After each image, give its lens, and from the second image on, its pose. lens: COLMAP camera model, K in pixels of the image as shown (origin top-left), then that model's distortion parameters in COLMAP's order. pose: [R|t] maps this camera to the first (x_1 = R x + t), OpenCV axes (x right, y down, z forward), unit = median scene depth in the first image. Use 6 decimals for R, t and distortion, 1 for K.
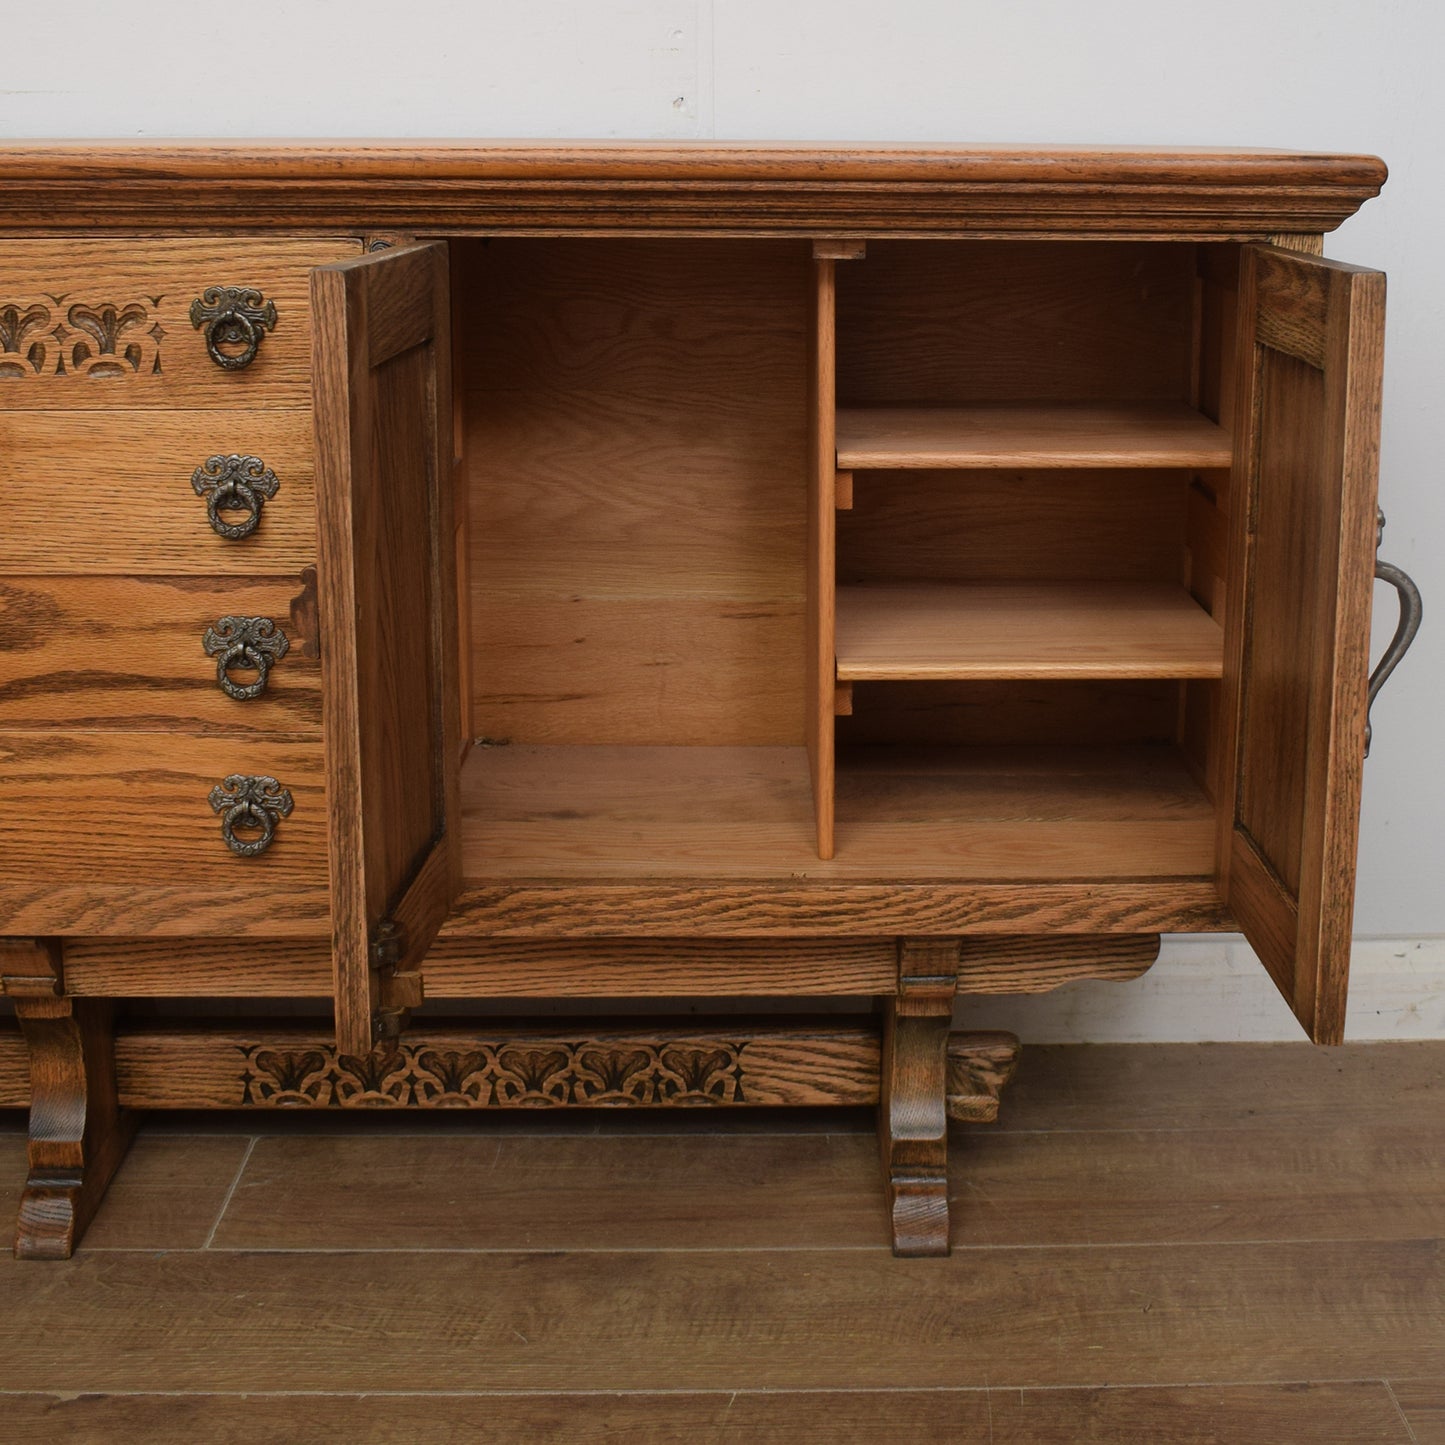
lens RADIAL K [[2306.3, 0, 805.0], [0, 2306.3, 575.7], [0, 0, 1]] dist [-0.095722, 0.000000]
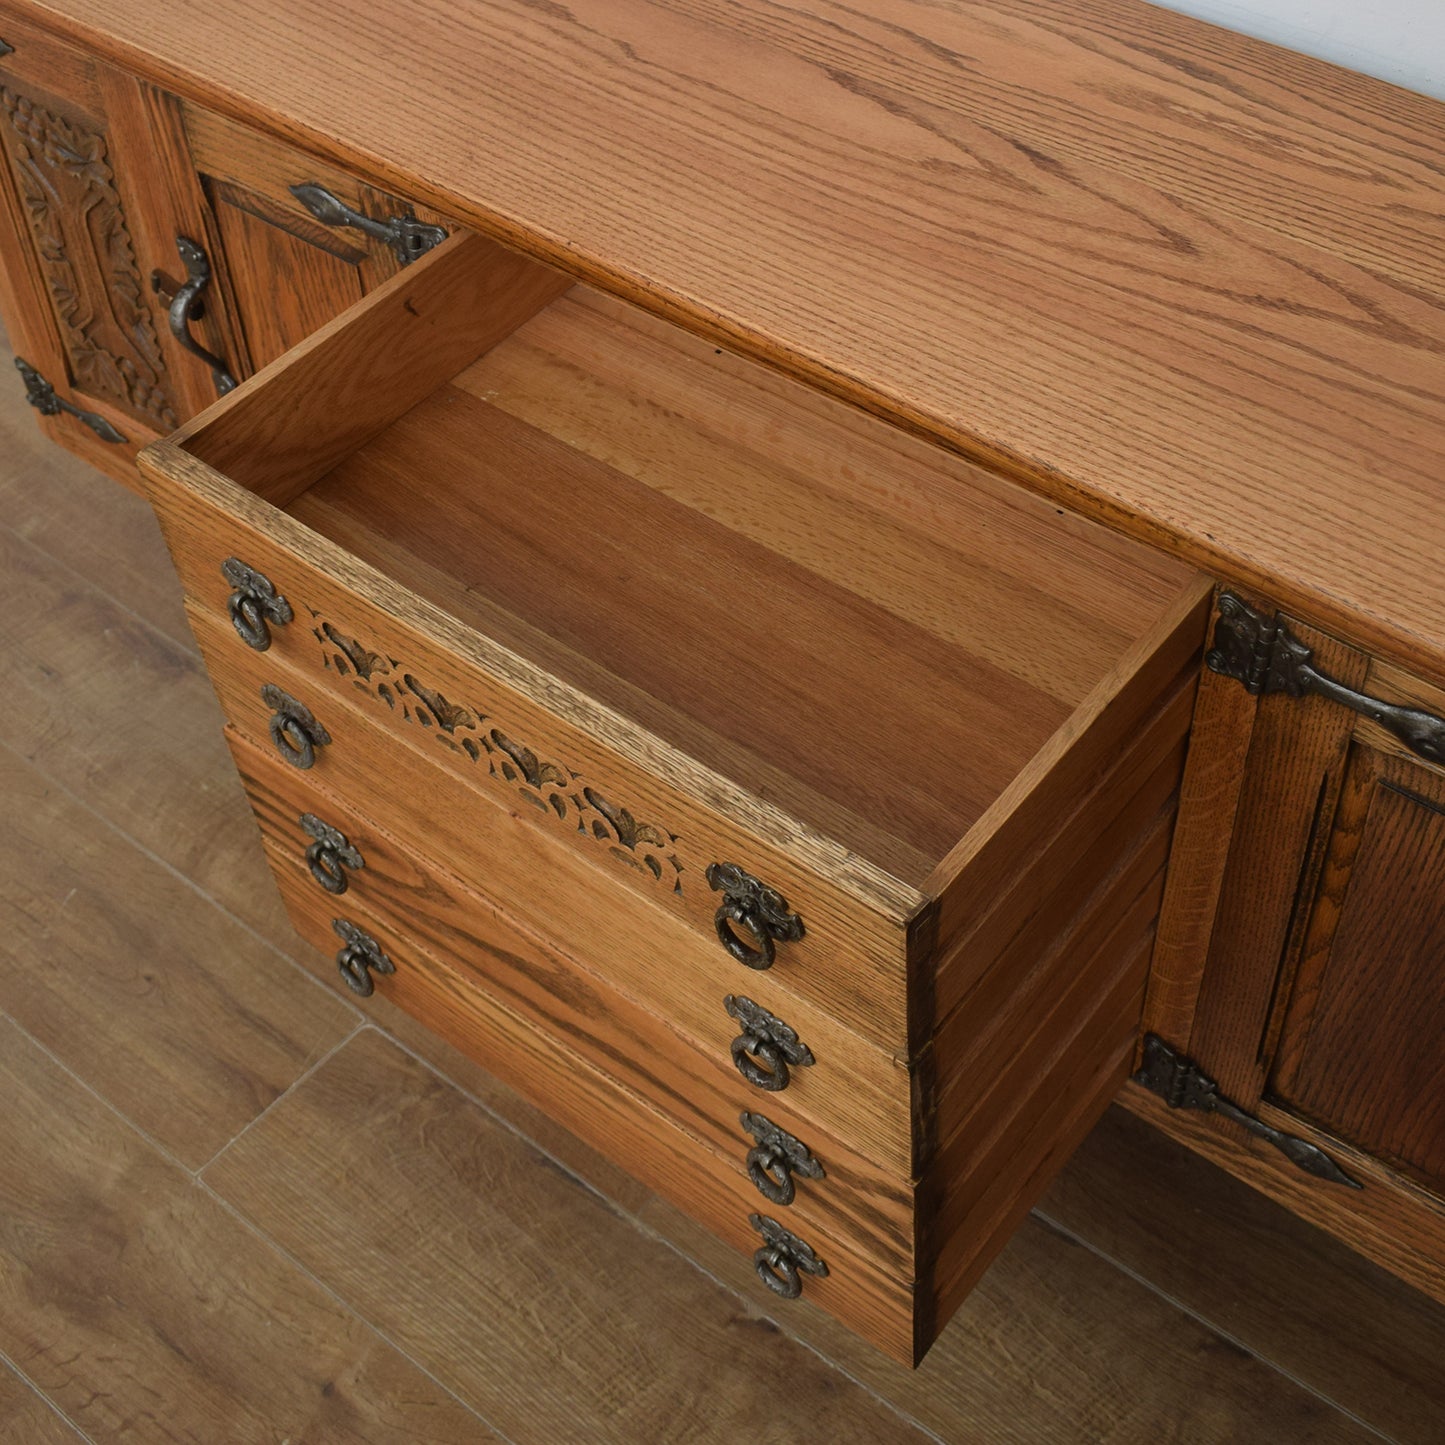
lens RADIAL K [[2069.4, 0, 747.6], [0, 2069.4, 536.3], [0, 0, 1]] dist [-0.097801, 0.000000]
pose [[0.756390, 0.416213, -0.504620, 0.026755], [-0.091791, 0.831352, 0.548114, -0.487784], [0.647649, -0.368268, 0.667031, 0.421578]]
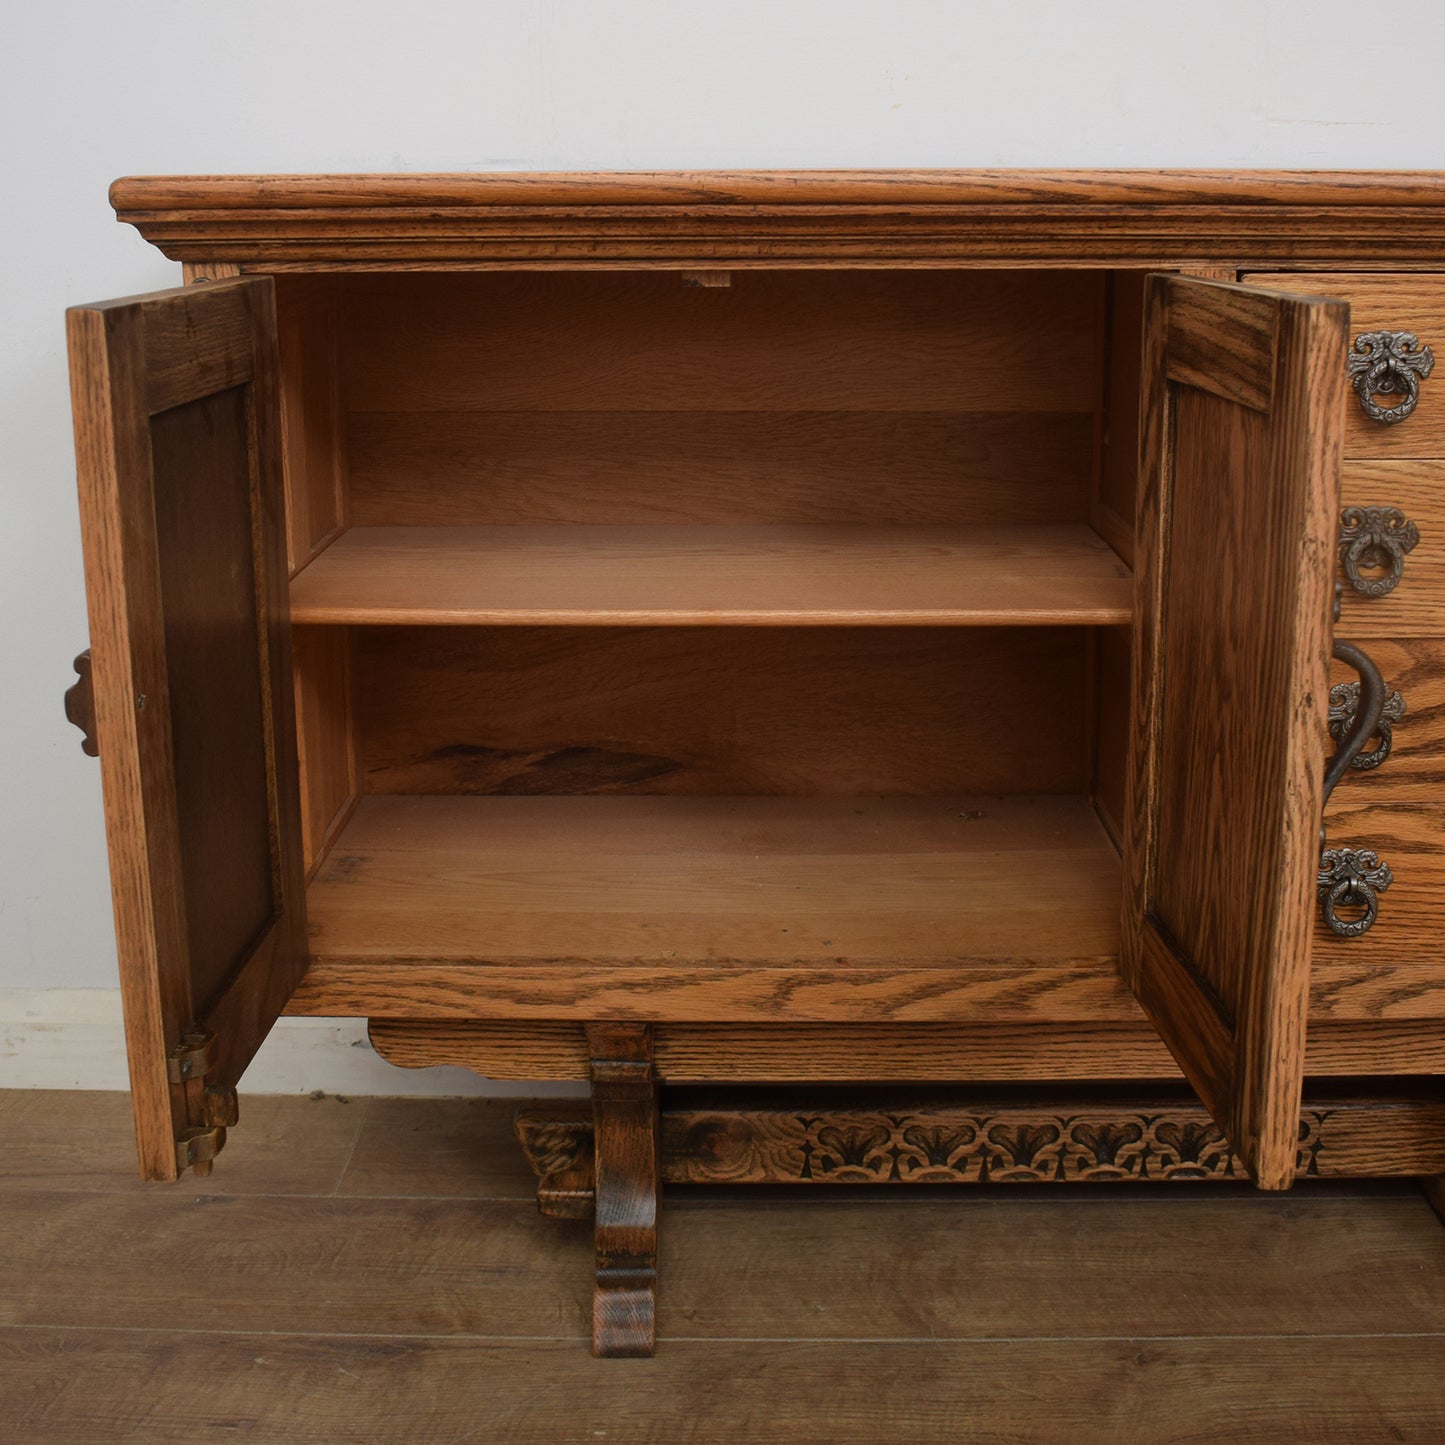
lens RADIAL K [[1982.3, 0, 667.3], [0, 1982.3, 621.2], [0, 0, 1]] dist [-0.096650, 0.000000]
pose [[0.998311, -0.003066, -0.058010, -0.686299], [0.004315, 0.999761, 0.021413, -0.024210], [0.057931, -0.021627, 0.998086, 0.179333]]
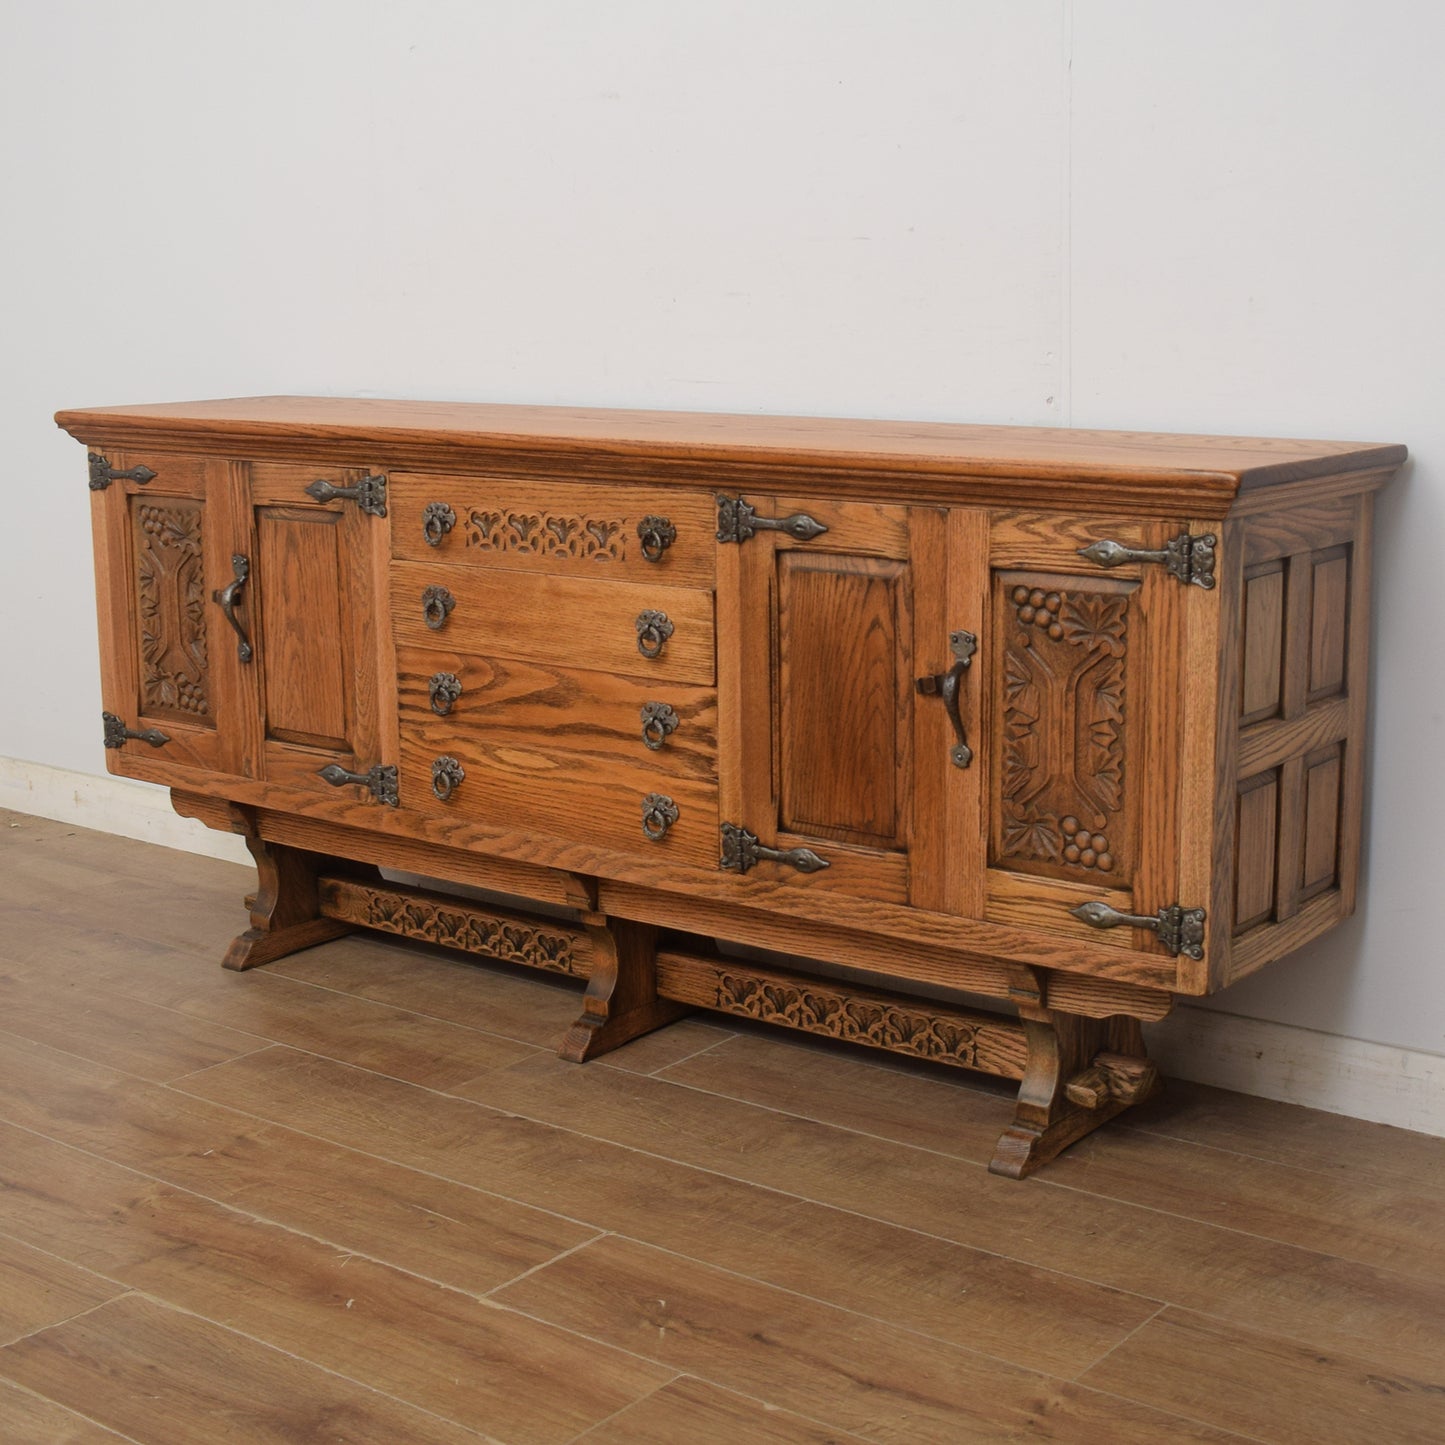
lens RADIAL K [[2306.3, 0, 751.7], [0, 2306.3, 686.4], [0, 0, 1]] dist [-0.095722, 0.000000]
pose [[0.772309, 0.100618, -0.627227, 0.883919], [-0.112968, 0.993392, 0.020258, -0.037064], [0.625121, 0.055212, 0.778573, -0.317378]]
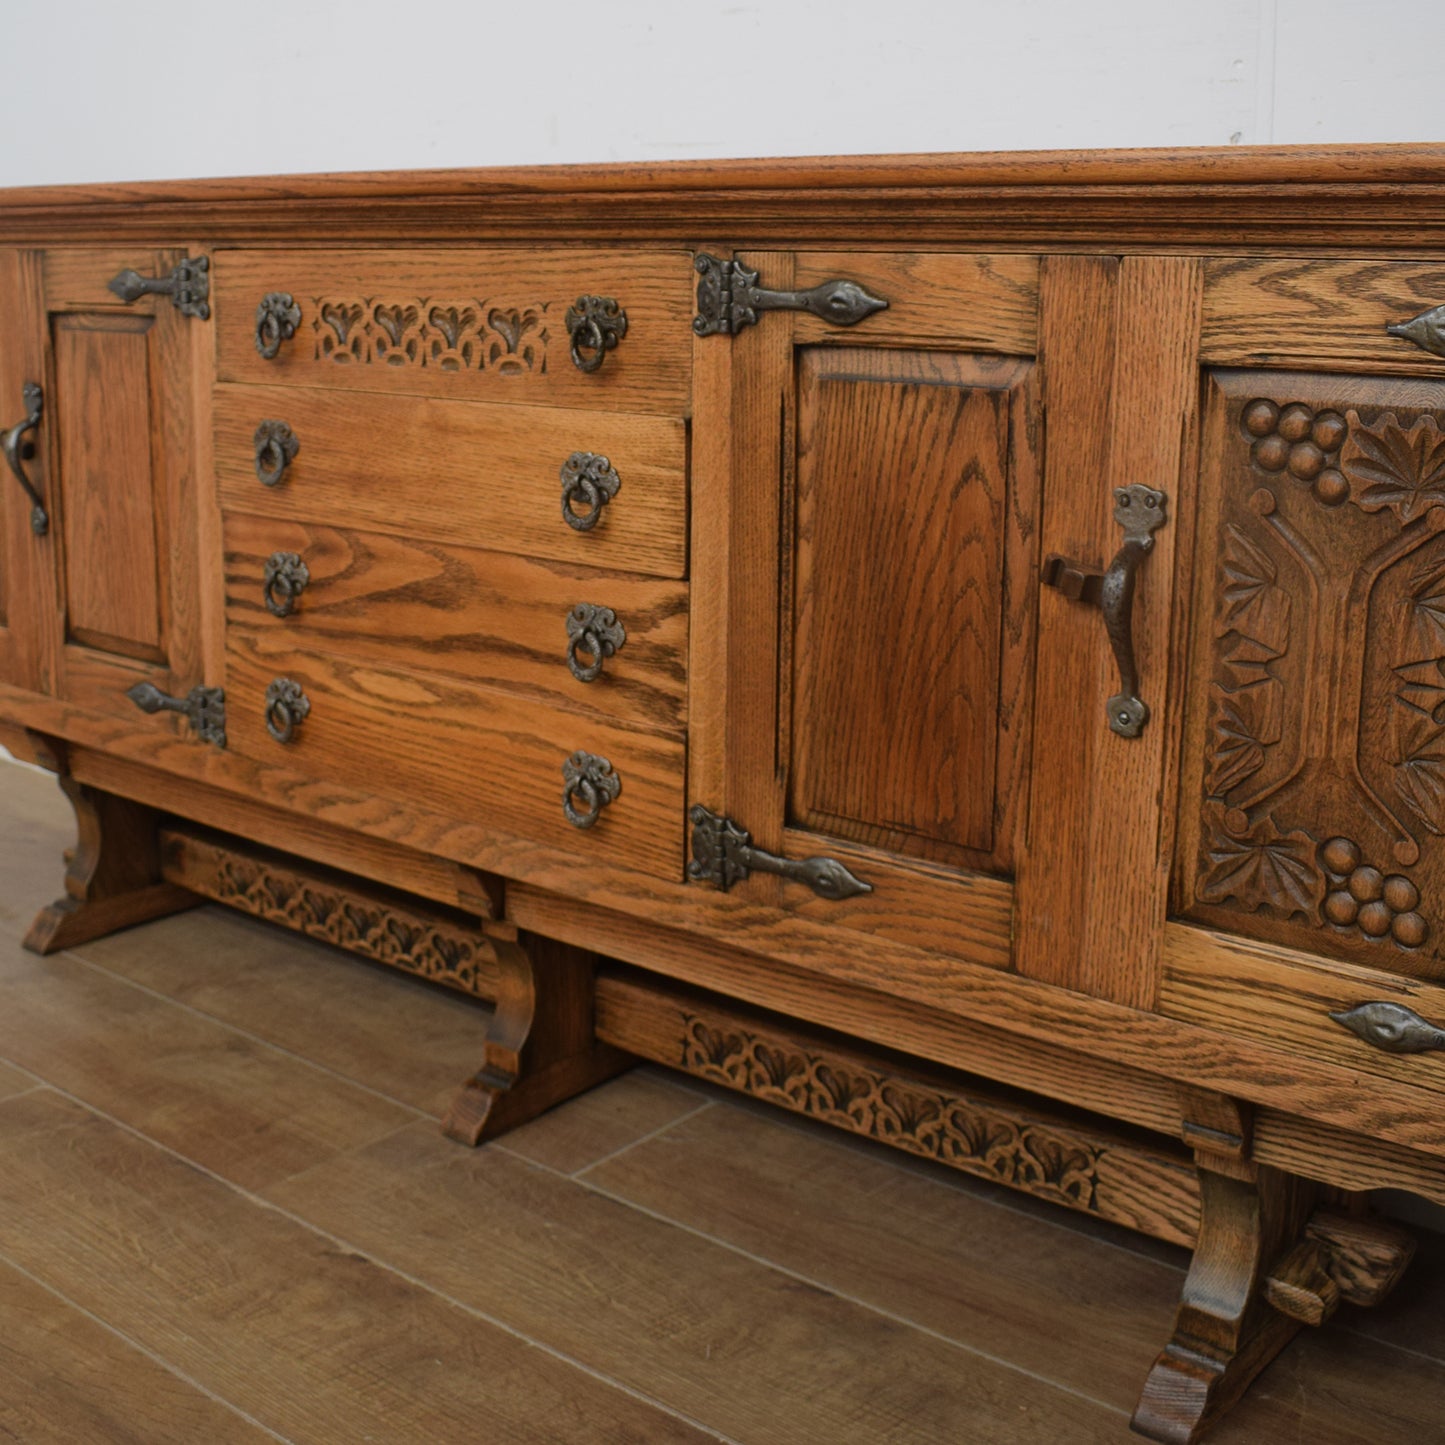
lens RADIAL K [[1928.9, 0, 607.8], [0, 1928.9, 624.0], [0, 0, 1]] dist [-0.099683, 0.000000]
pose [[0.720265, 0.129066, -0.681587, 0.364959], [-0.136542, 0.989695, 0.043118, -0.012699], [0.680129, 0.062009, 0.730466, 0.332393]]
